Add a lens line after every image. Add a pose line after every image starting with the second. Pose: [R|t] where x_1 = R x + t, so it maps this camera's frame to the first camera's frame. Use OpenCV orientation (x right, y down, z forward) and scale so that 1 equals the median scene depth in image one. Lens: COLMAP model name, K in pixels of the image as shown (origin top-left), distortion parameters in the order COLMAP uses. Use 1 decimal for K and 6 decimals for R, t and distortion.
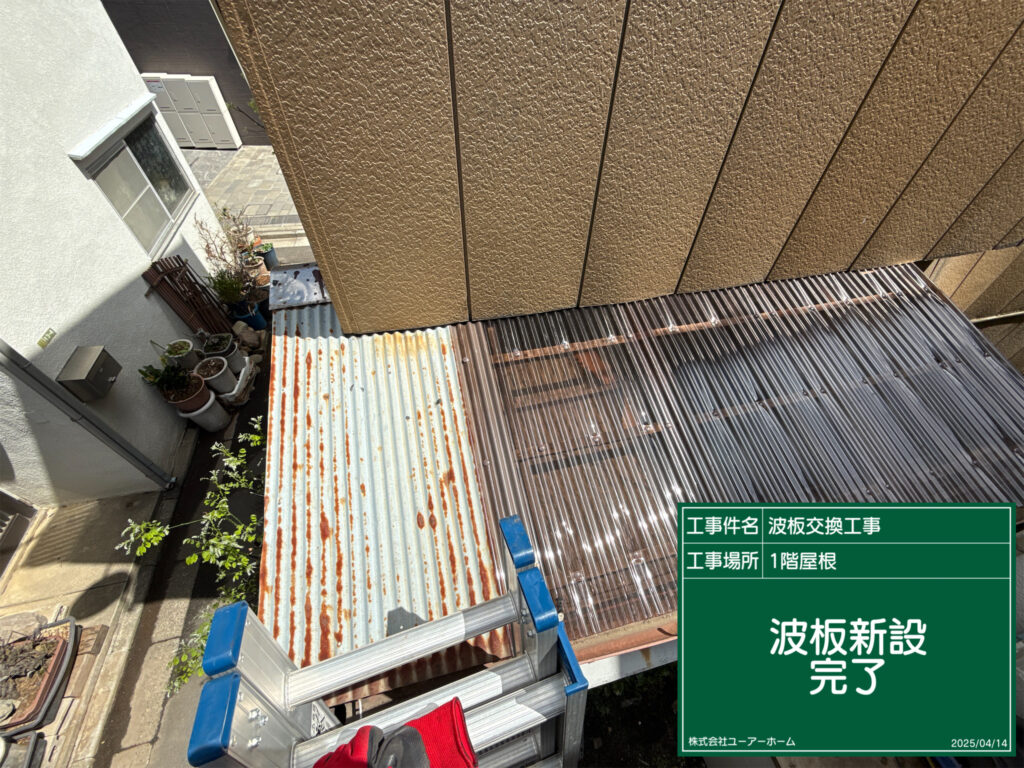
lens RADIAL K [[406.6, 0, 512.0], [0, 406.6, 384.0], [0, 0, 1]] dist [-0.000925, -0.000084]
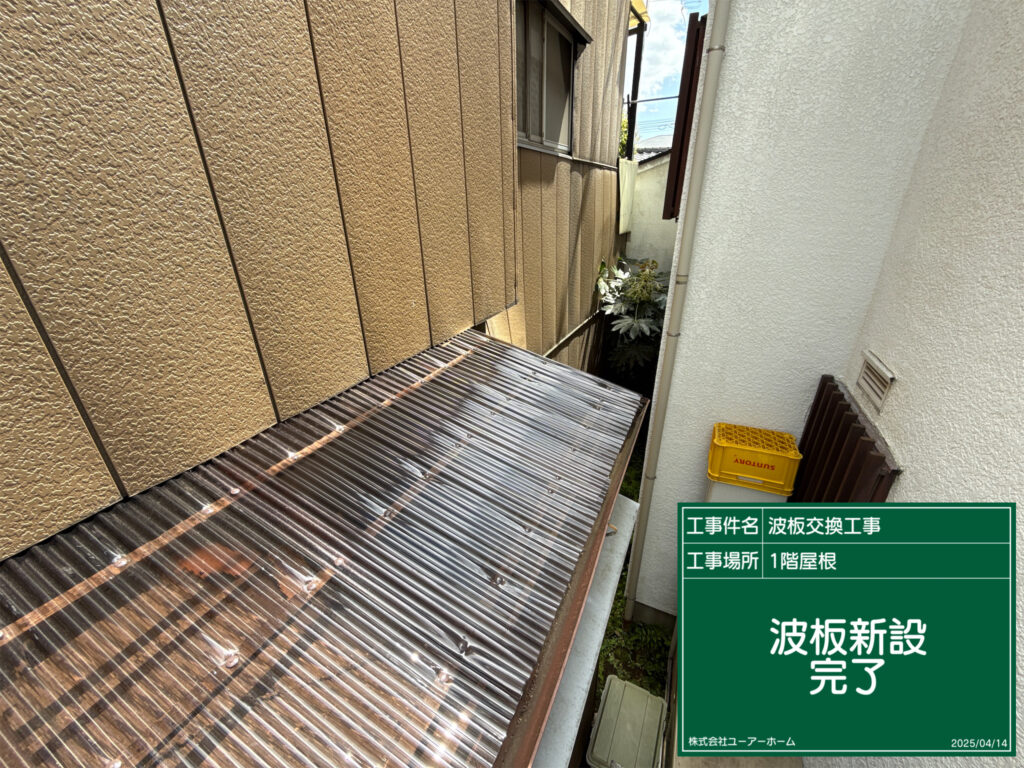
lens RADIAL K [[406.6, 0, 512.0], [0, 406.6, 384.0], [0, 0, 1]] dist [-0.000925, -0.000084]
pose [[0.637700, -0.339824, 0.691273, 0.166708], [0.590136, 0.792302, -0.154912, 0.123156], [-0.495054, 0.506732, 0.705793, 0.158405]]
